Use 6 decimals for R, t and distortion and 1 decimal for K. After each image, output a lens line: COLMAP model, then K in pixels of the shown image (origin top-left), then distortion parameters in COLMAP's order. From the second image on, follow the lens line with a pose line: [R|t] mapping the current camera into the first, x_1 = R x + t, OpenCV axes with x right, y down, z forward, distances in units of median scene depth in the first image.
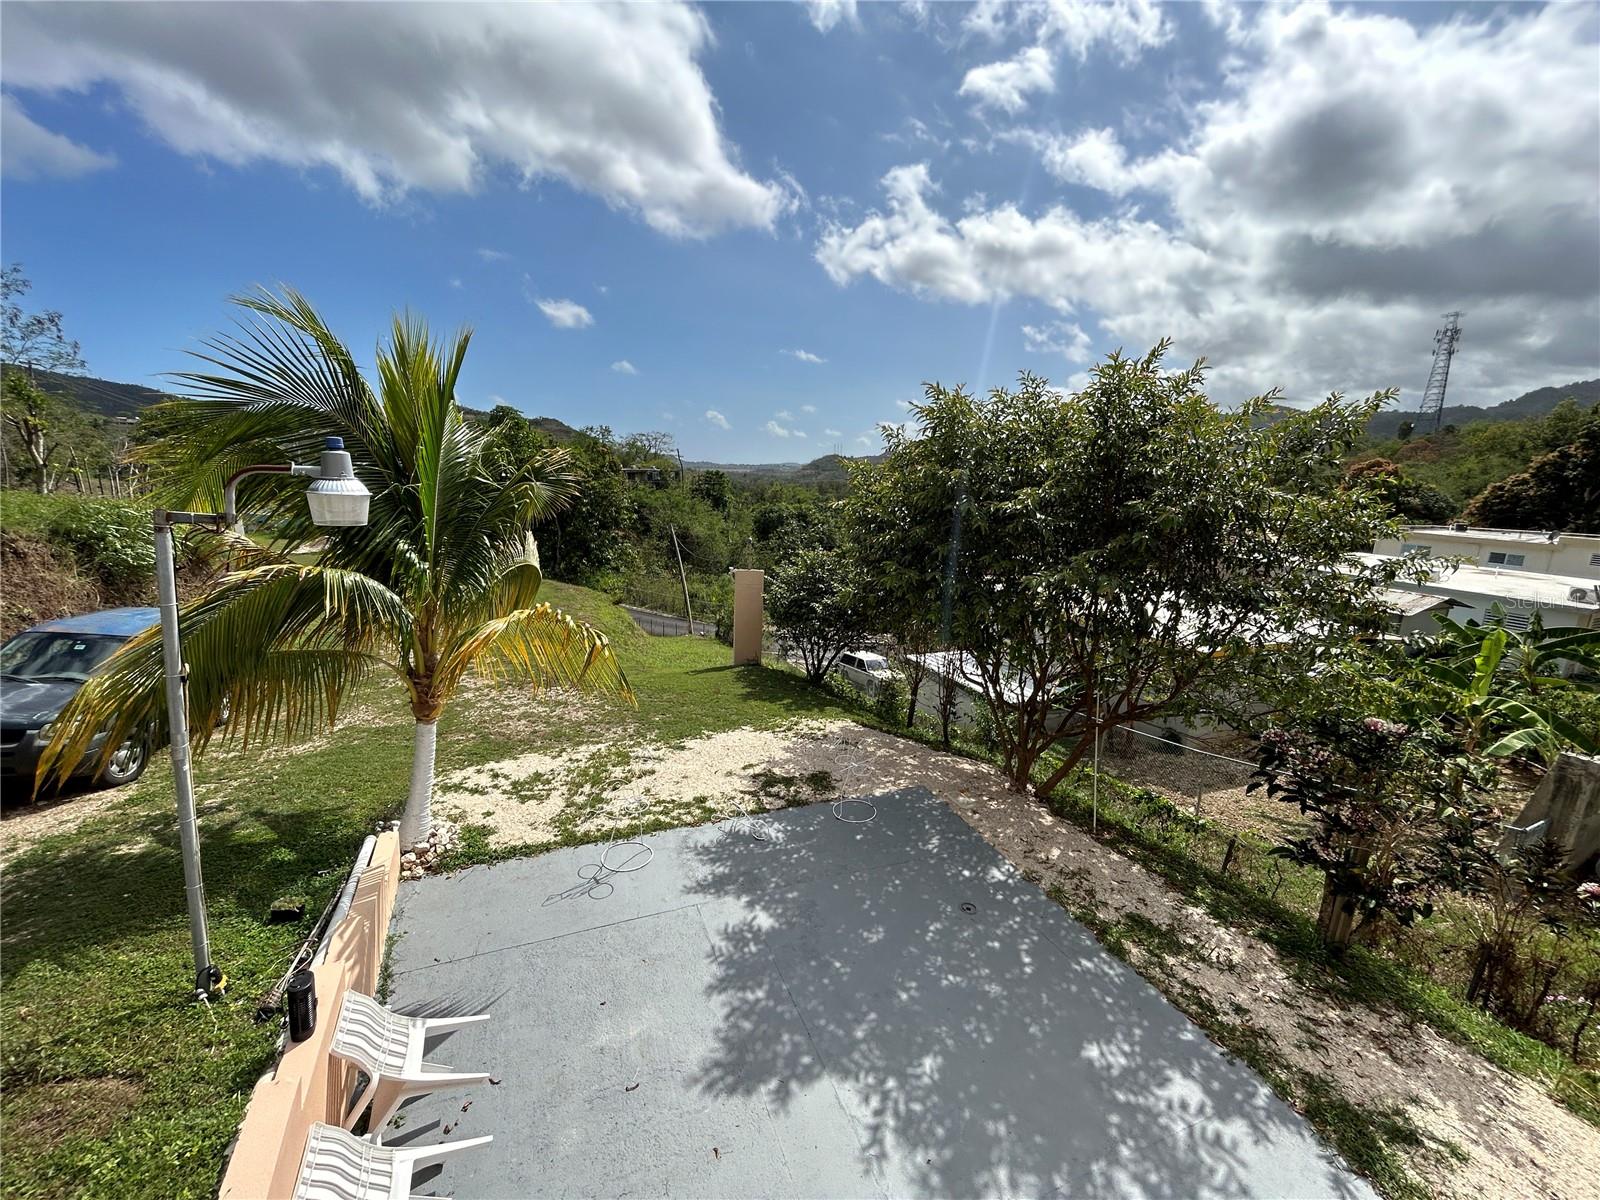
lens RADIAL K [[649.7, 0, 797.0], [0, 649.7, 595.4], [0, 0, 1]] dist [0.002611, 0.000264]
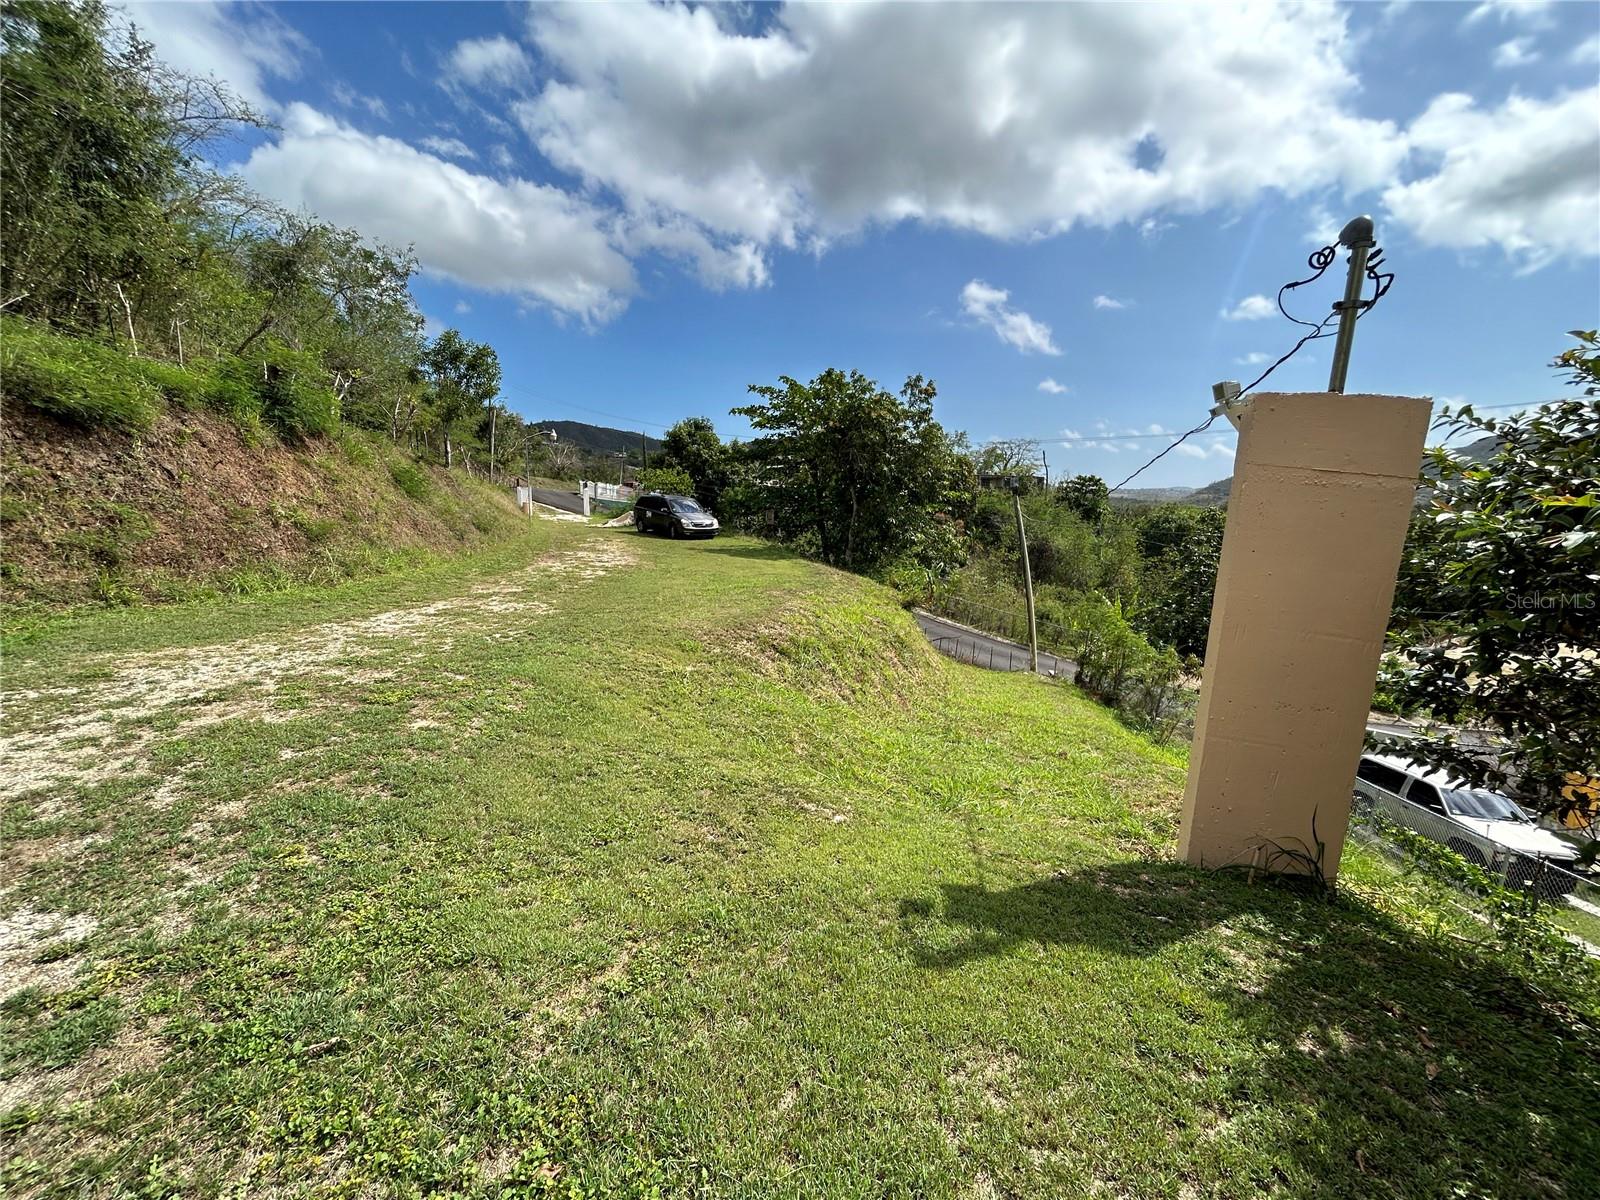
lens RADIAL K [[649.7, 0, 797.0], [0, 649.7, 595.4], [0, 0, 1]] dist [0.002611, 0.000264]
pose [[0.859343, 0.079536, -0.505177, -0.036169], [-0.098653, 0.995059, -0.011153, 0.011866], [0.501794, 0.059421, 0.862944, 0.260117]]
